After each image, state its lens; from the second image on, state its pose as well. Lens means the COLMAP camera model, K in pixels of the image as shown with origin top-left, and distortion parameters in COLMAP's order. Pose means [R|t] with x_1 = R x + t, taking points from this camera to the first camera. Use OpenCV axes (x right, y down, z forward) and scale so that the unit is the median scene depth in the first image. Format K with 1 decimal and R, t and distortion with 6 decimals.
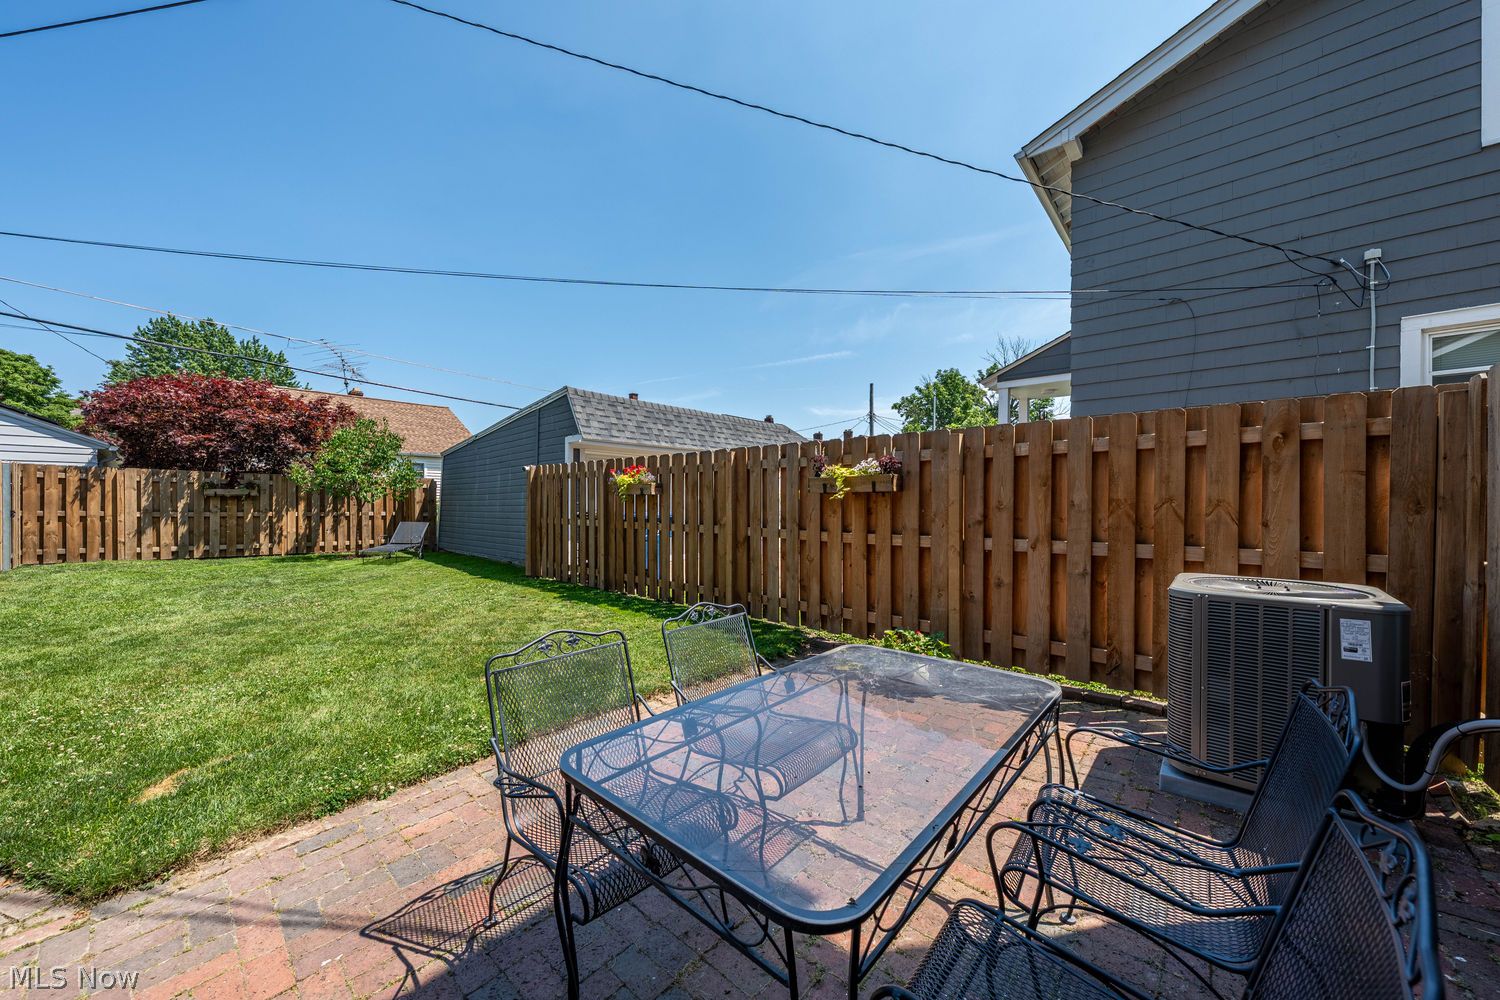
lens RADIAL K [[519.3, 0, 747.6], [0, 519.3, 502.8], [0, 0, 1]] dist [0.000649, 0.000260]
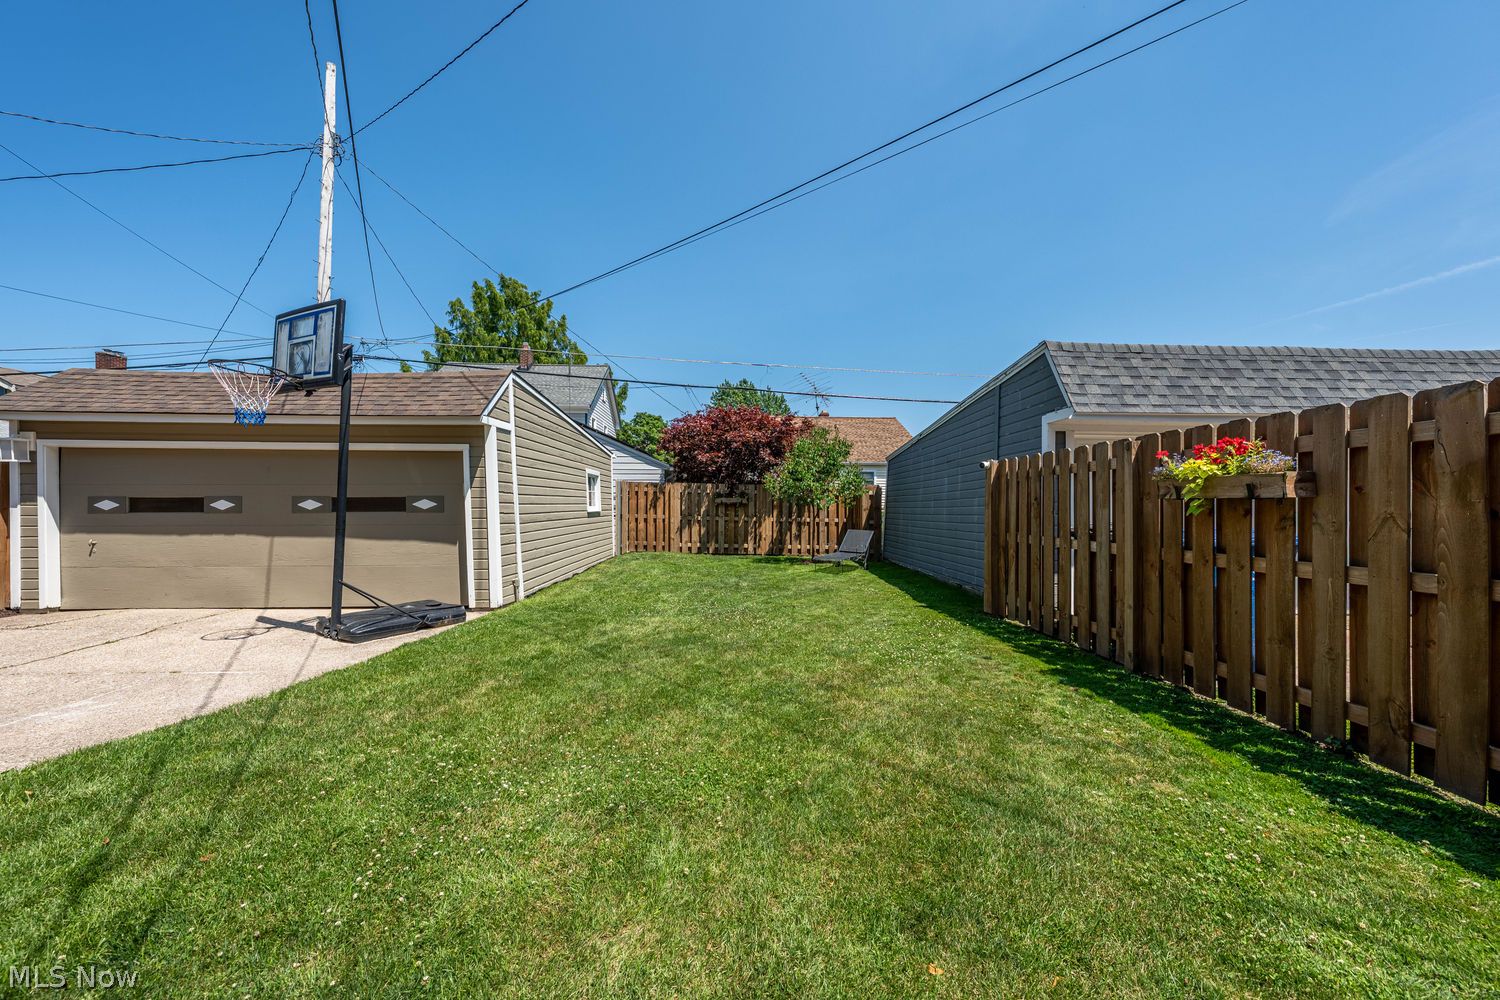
lens RADIAL K [[514.9, 0, 753.9], [0, 514.9, 503.1], [0, 0, 1]] dist [-0.001375, -0.000003]
pose [[0.701165, -0.003328, -0.712991, -0.115271], [-0.005880, 0.999928, -0.010451, -0.002400], [0.712975, 0.011520, 0.701095, 0.219211]]
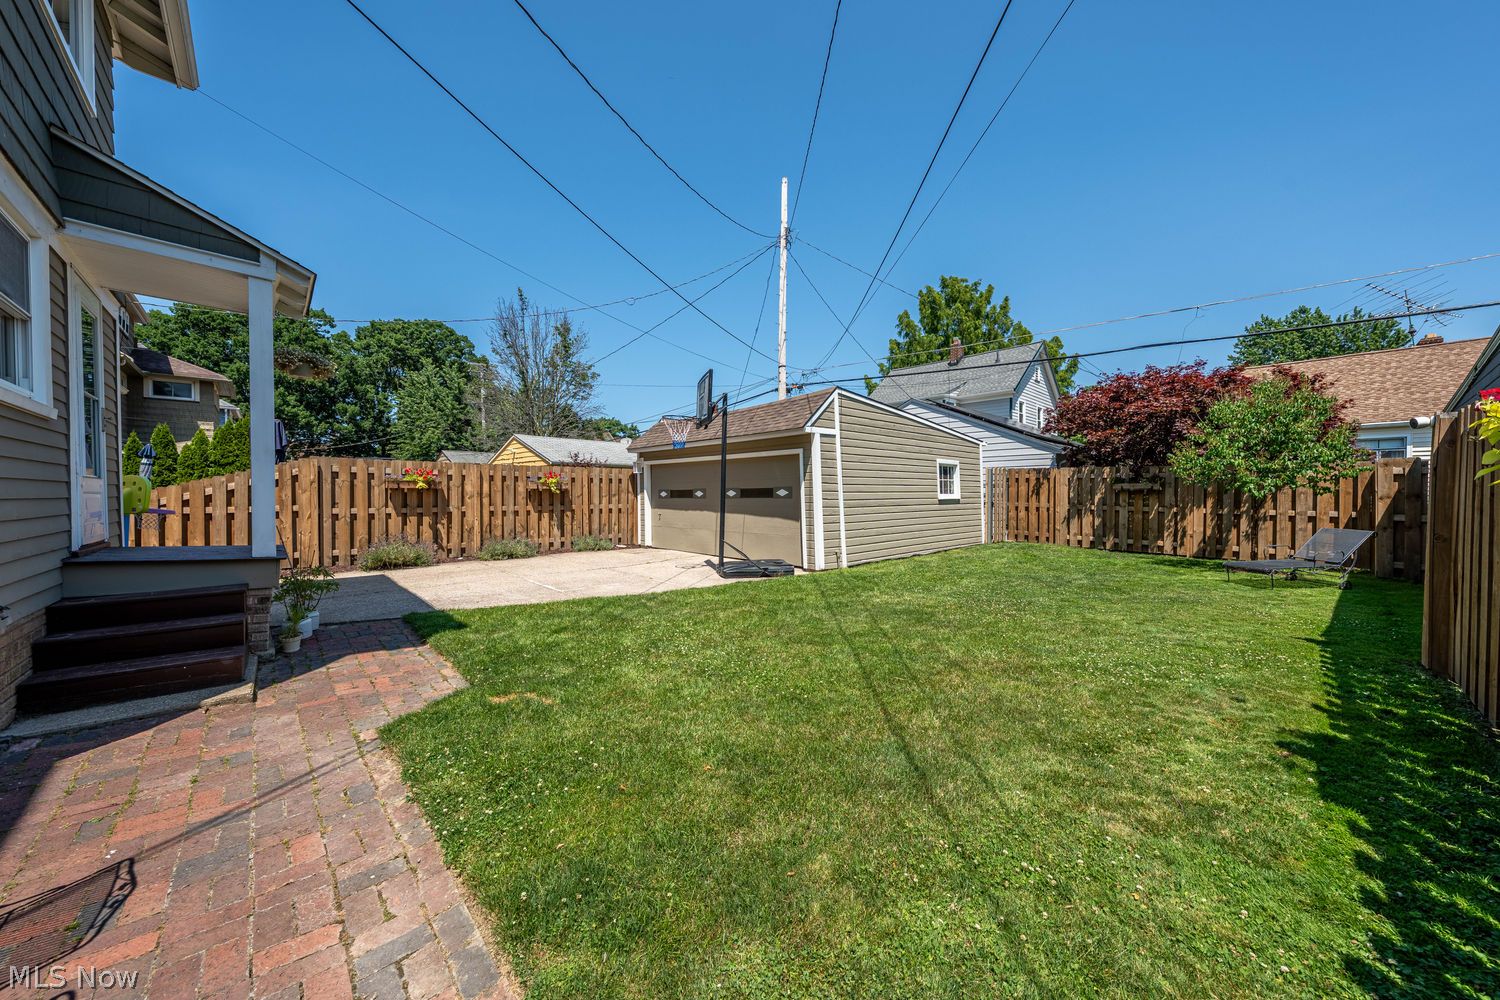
lens RADIAL K [[517.5, 0, 752.4], [0, 517.5, 501.9], [0, 0, 1]] dist [-0.001409, 0.000124]
pose [[-0.084827, 0.013372, -0.996306, 0.046000], [-0.004711, 0.999893, 0.013821, -0.001403], [0.996385, 0.005866, -0.084755, 0.389720]]
